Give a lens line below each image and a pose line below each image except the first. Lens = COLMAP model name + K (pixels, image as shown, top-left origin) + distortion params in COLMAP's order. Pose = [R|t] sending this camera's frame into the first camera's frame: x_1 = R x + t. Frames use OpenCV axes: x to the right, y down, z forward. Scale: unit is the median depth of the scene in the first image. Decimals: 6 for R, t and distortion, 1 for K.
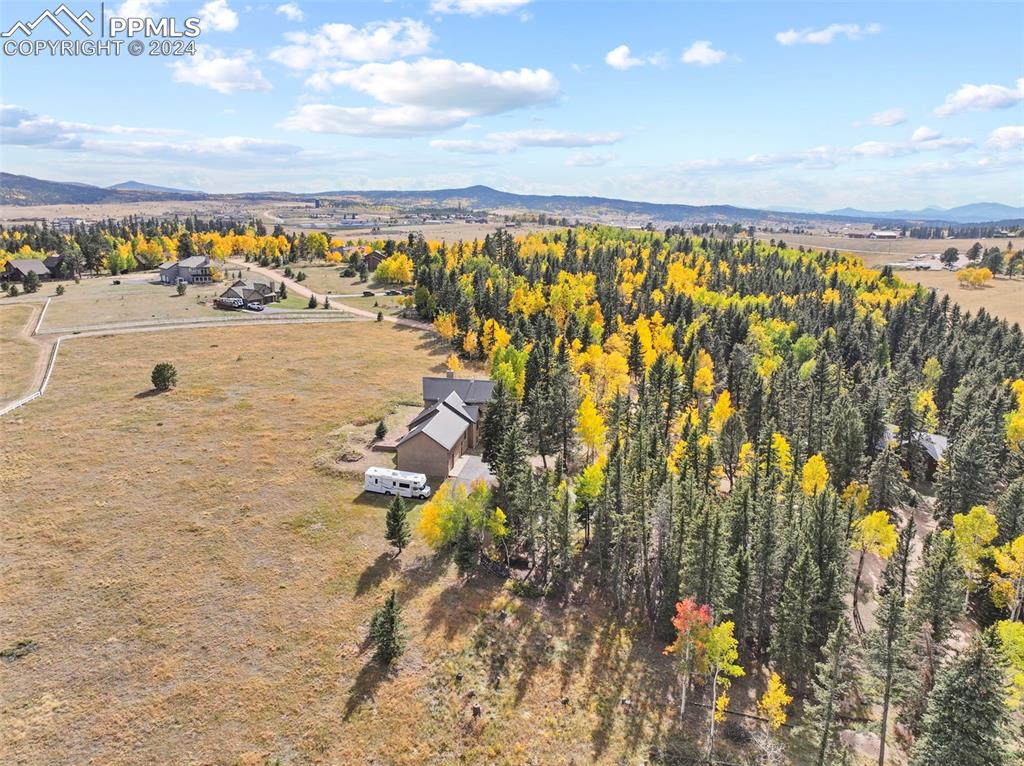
lens RADIAL K [[716.0, 0, 510.7], [0, 716.0, 383.0], [0, 0, 1]] dist [-0.004741, 0.022683]
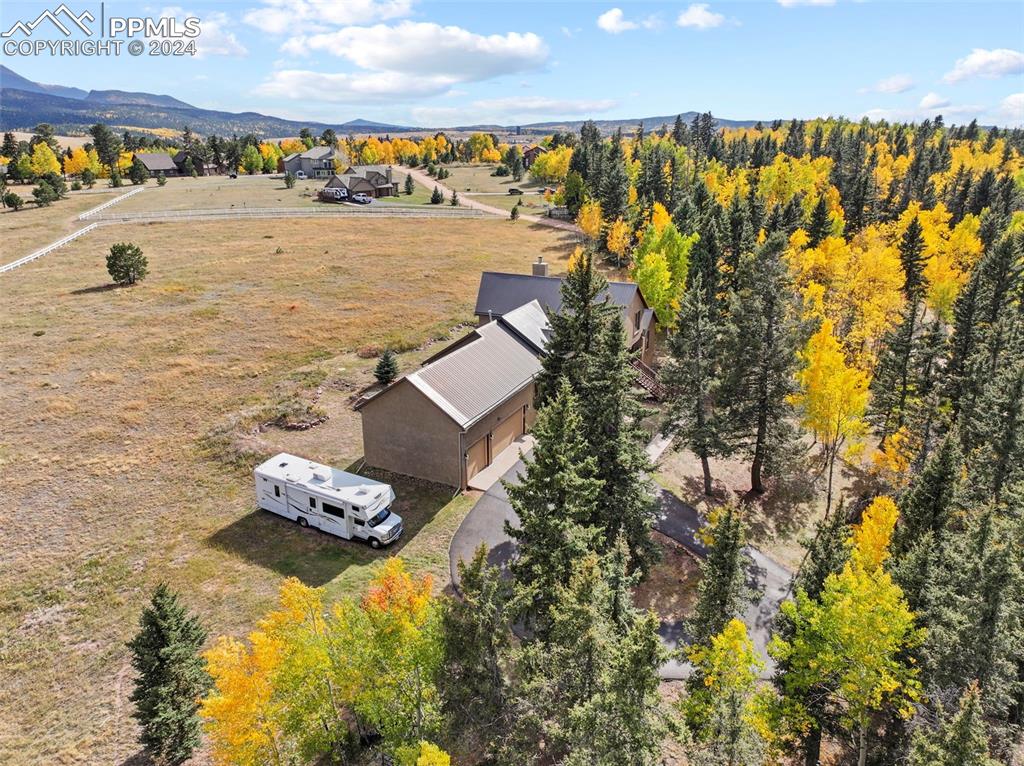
lens RADIAL K [[716.0, 0, 514.0], [0, 716.0, 384.3], [0, 0, 1]] dist [-0.004741, 0.022683]
pose [[0.963249, 0.070863, -0.259093, 0.024242], [-0.047587, 0.994336, 0.095039, 0.014230], [0.264360, -0.079217, 0.961165, 0.315286]]
